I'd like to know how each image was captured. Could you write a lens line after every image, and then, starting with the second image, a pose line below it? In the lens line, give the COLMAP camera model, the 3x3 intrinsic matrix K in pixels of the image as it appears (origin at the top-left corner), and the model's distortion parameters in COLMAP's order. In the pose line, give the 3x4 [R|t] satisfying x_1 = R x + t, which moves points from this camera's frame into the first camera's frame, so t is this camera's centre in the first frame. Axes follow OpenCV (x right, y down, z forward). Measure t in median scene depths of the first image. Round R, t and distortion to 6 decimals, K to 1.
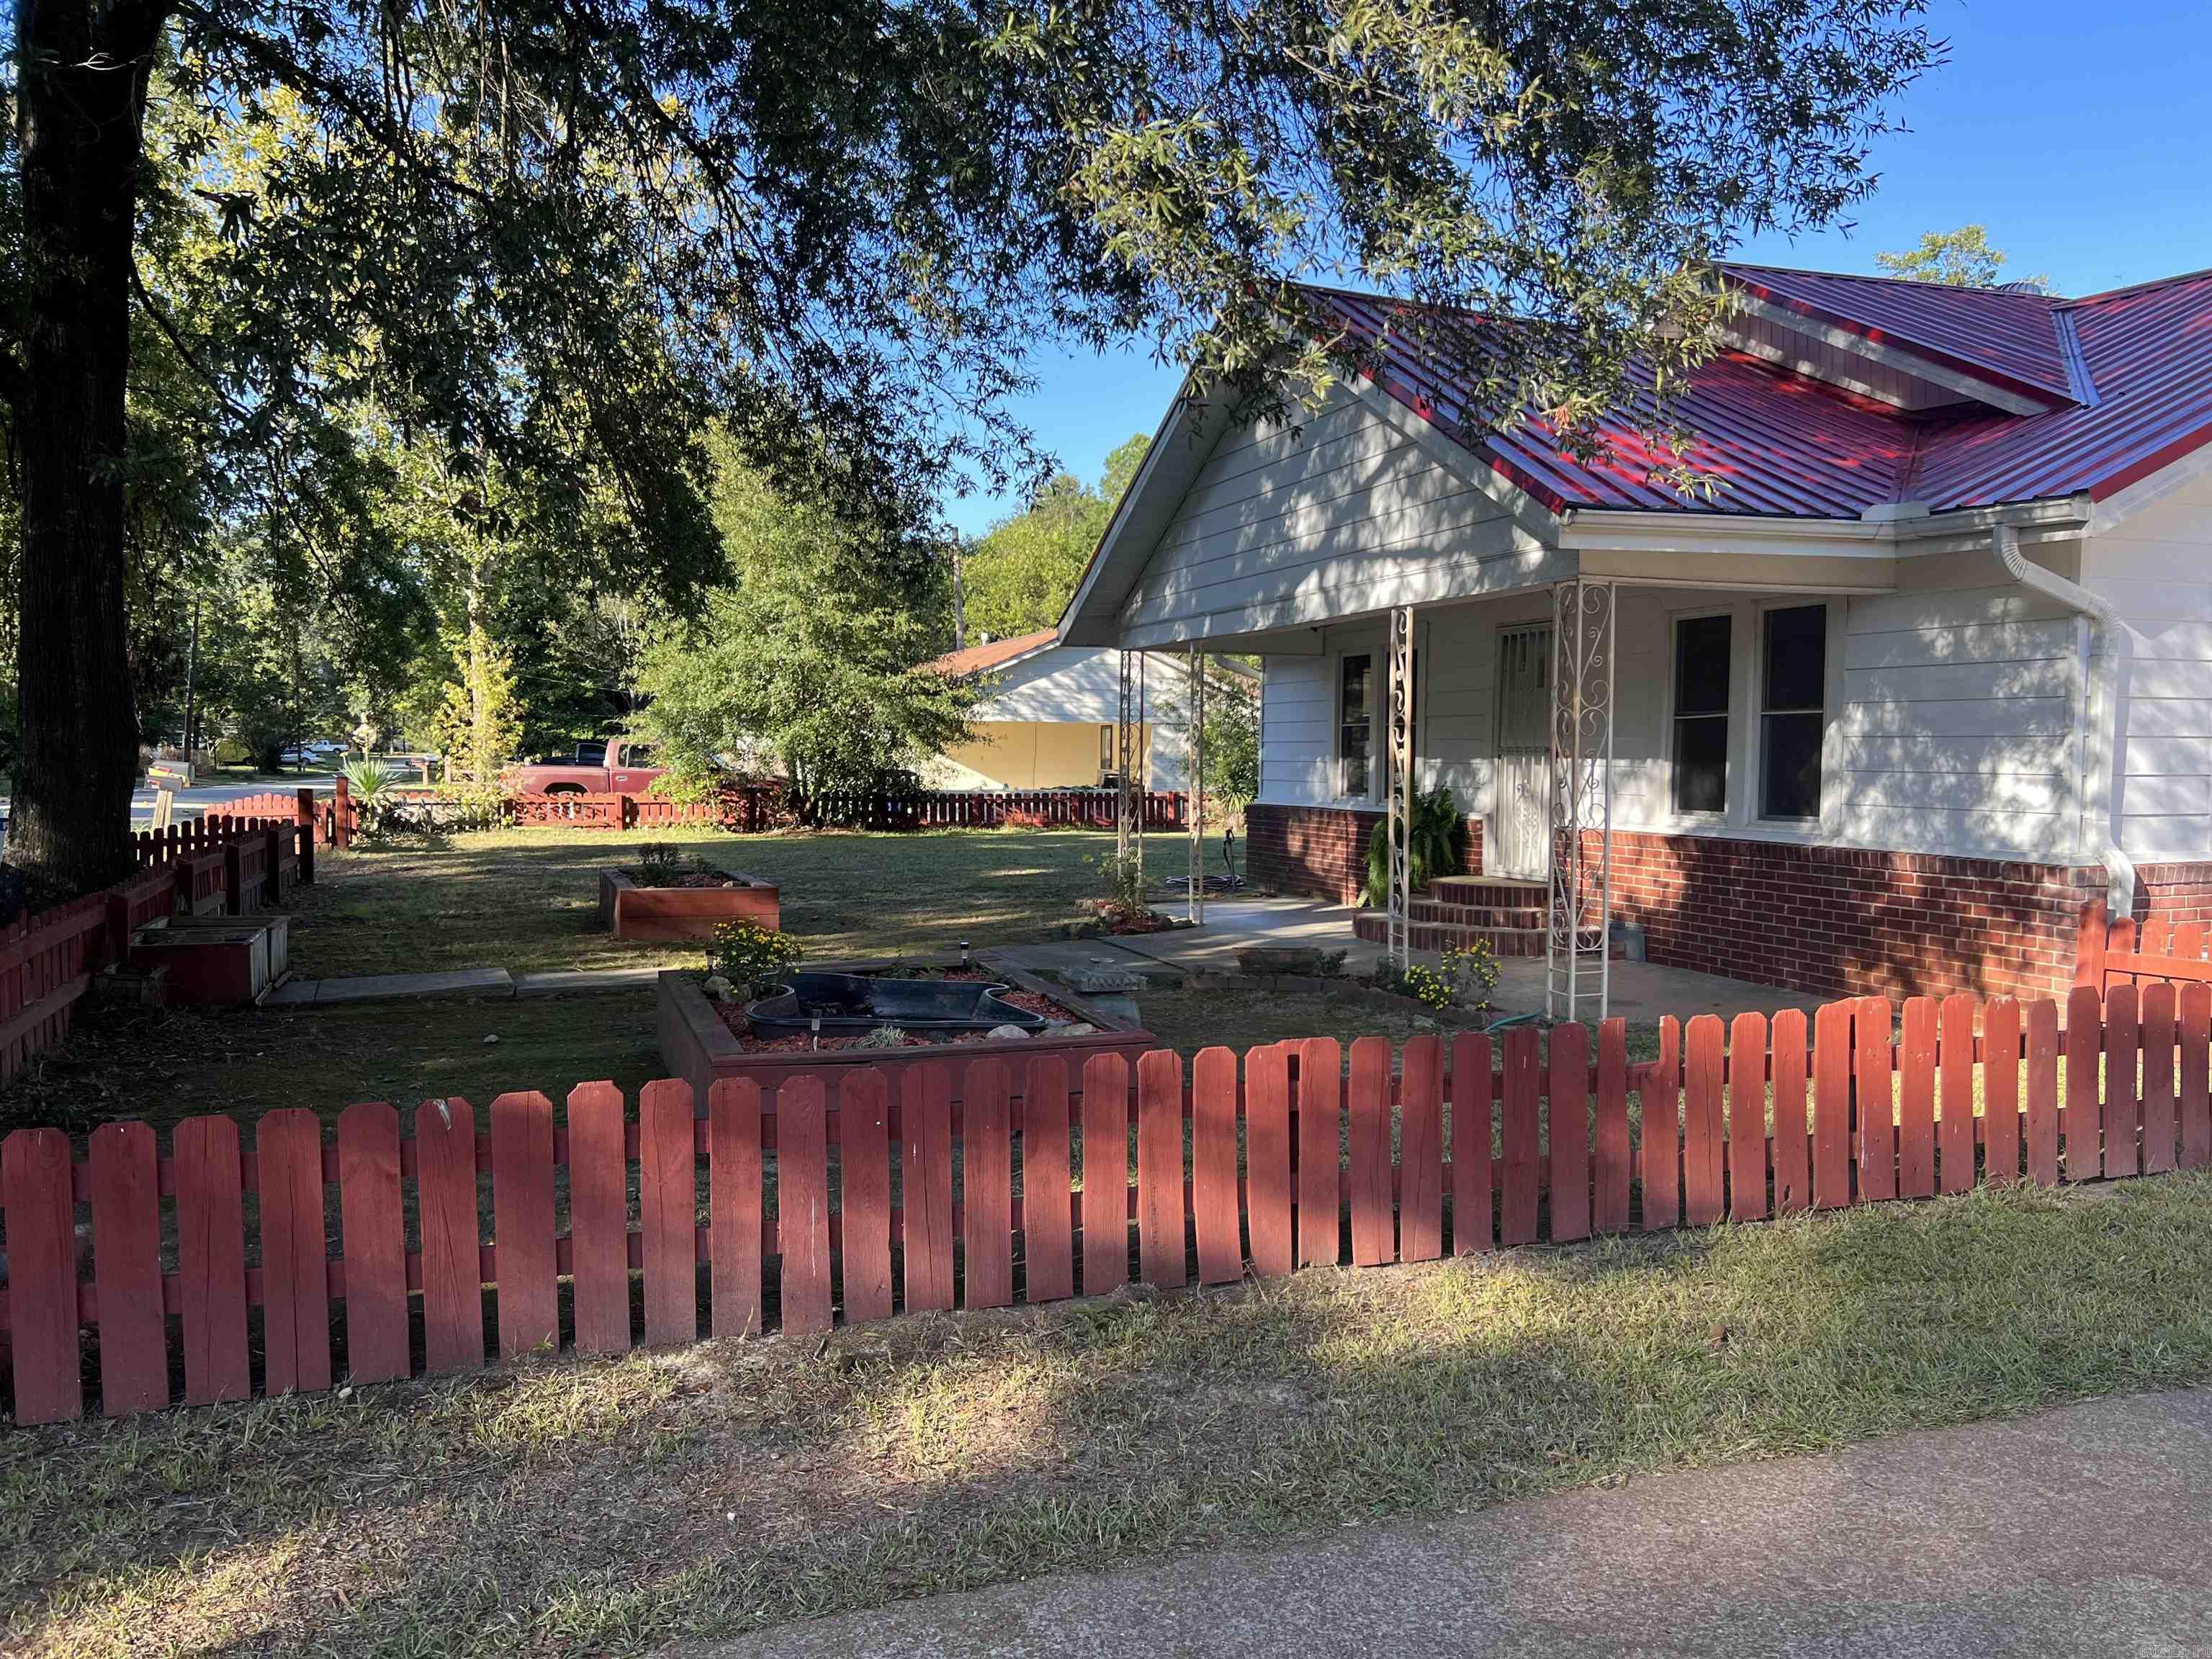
lens RADIAL K [[1693.9, 0, 1106.0], [0, 1693.9, 829.5], [0, 0, 1]] dist [0.071530, -0.097374]
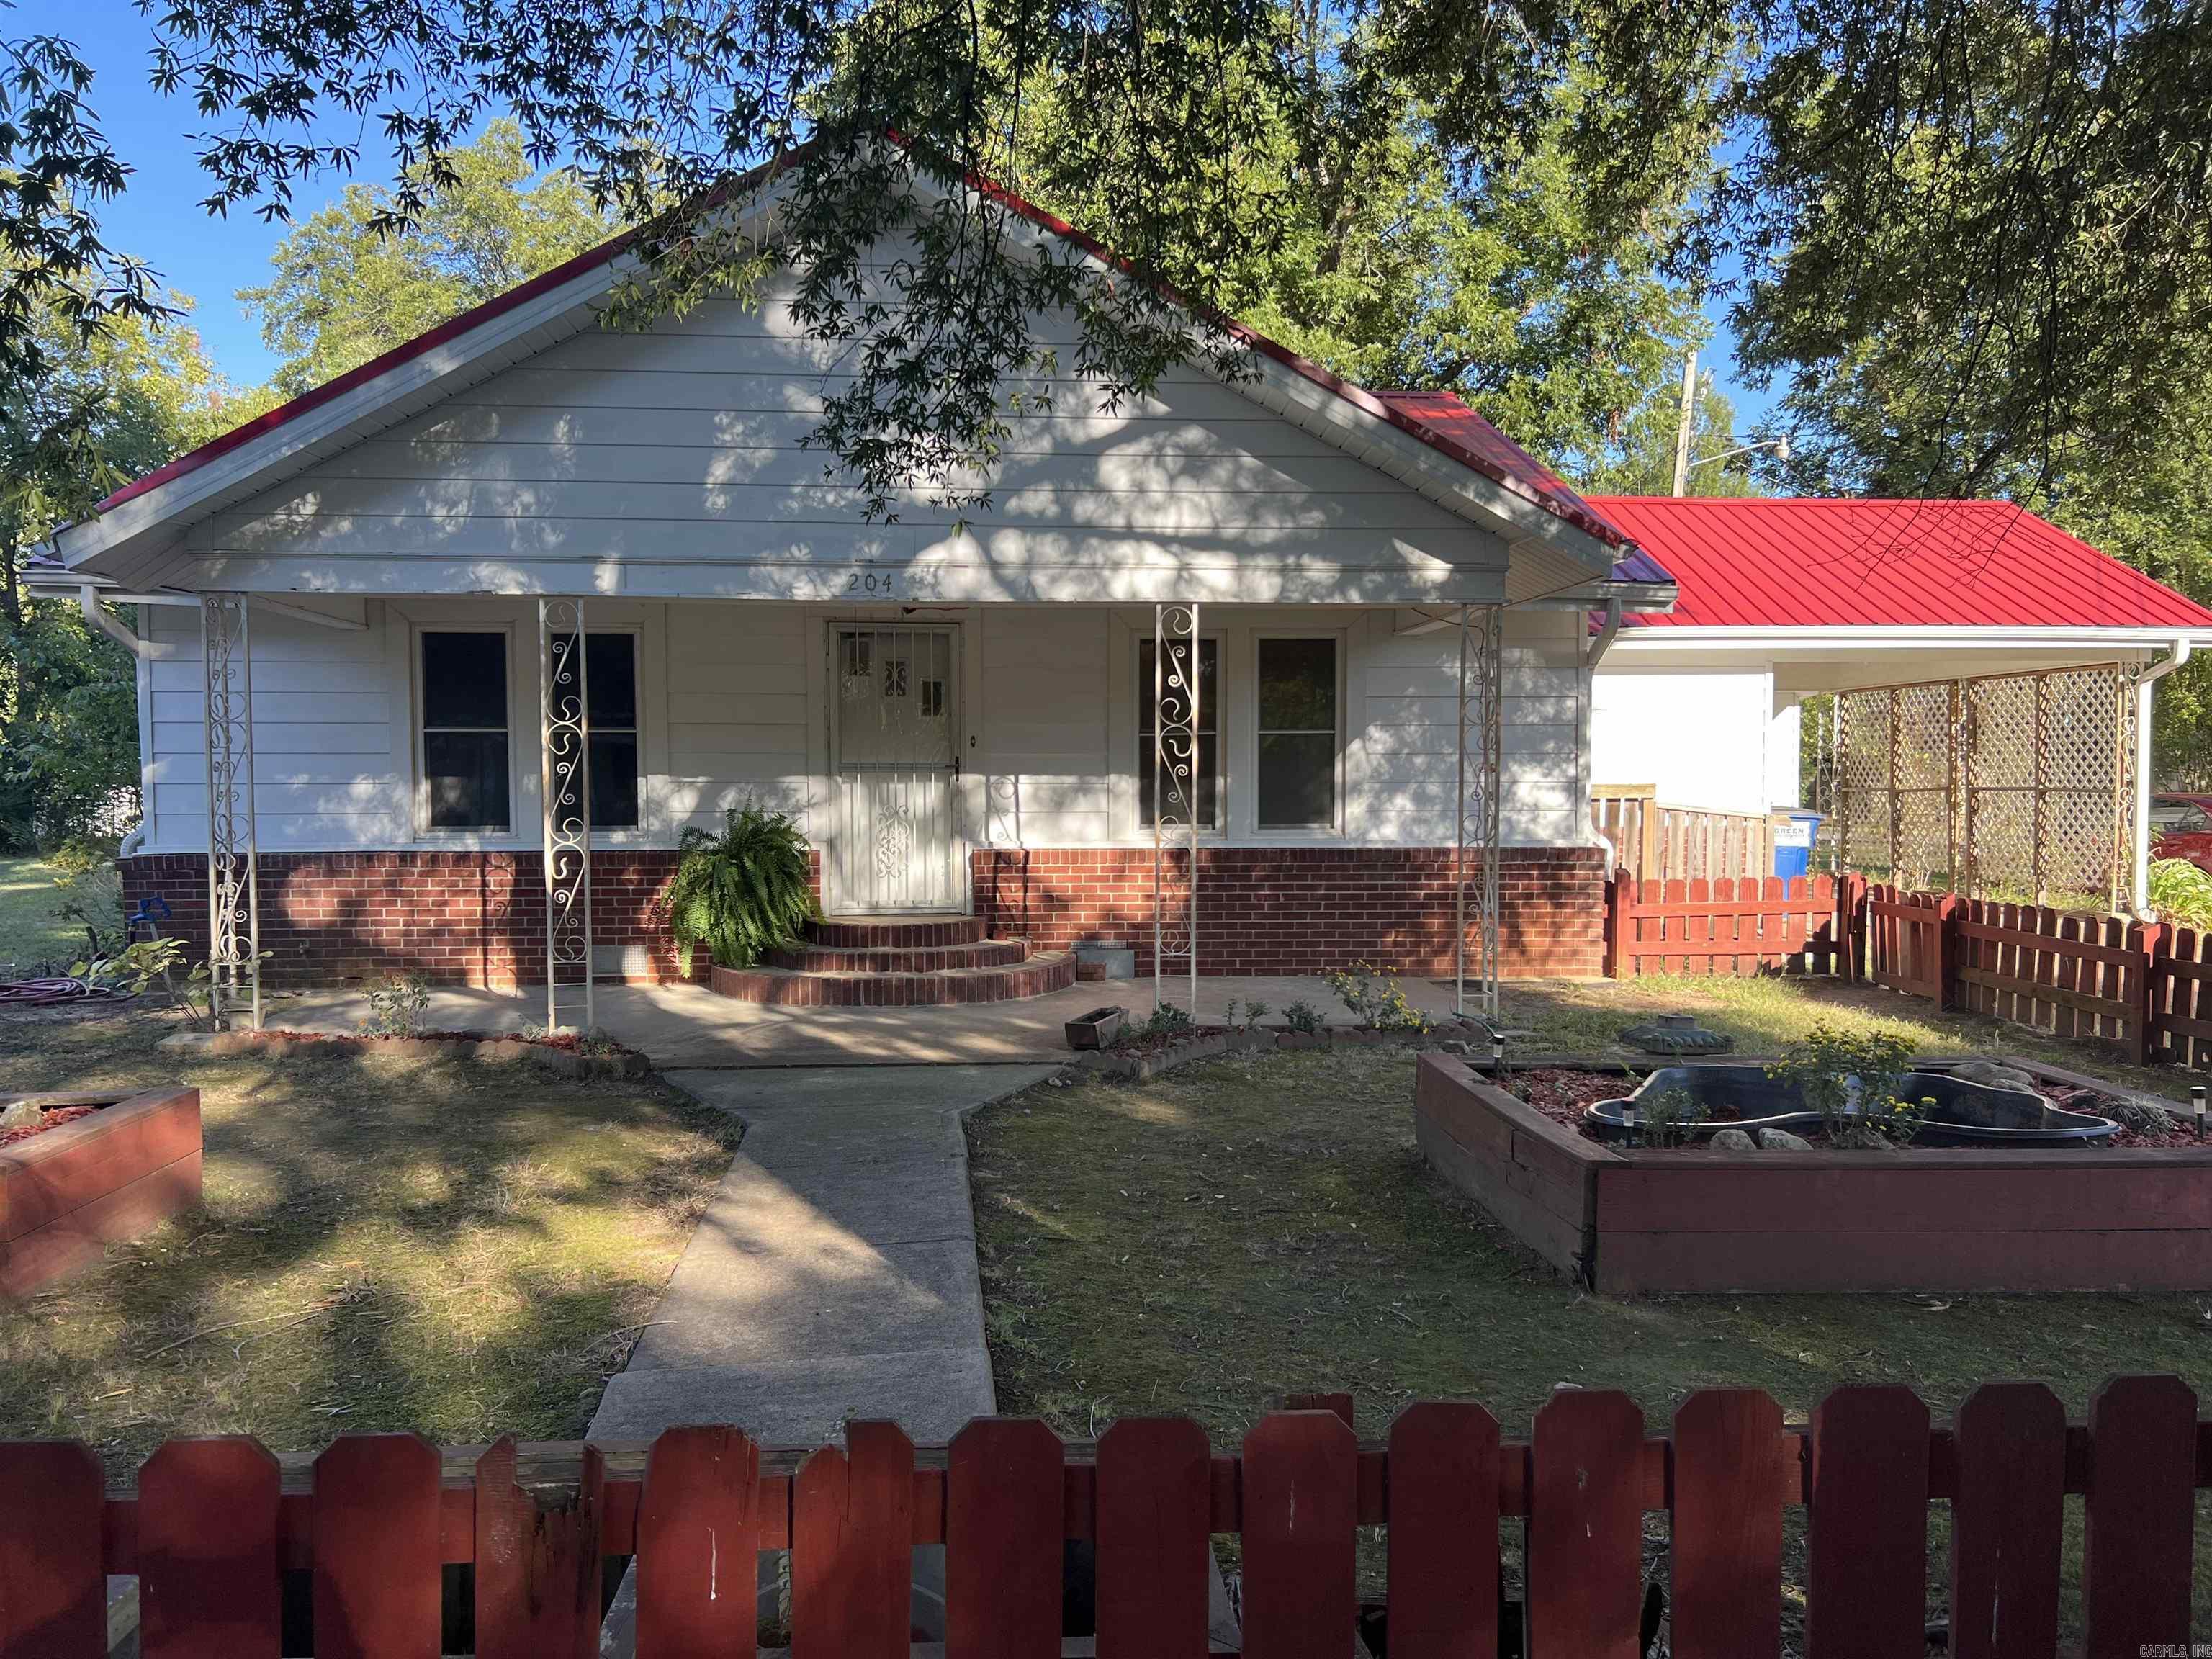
lens RADIAL K [[1693.9, 0, 1106.0], [0, 1693.9, 829.5], [0, 0, 1]] dist [0.071530, -0.097374]
pose [[0.229935, -0.043438, 0.972236, -0.683392], [0.046002, 0.998372, 0.033726, -0.045591], [-0.972118, 0.036970, 0.231559, 0.837206]]
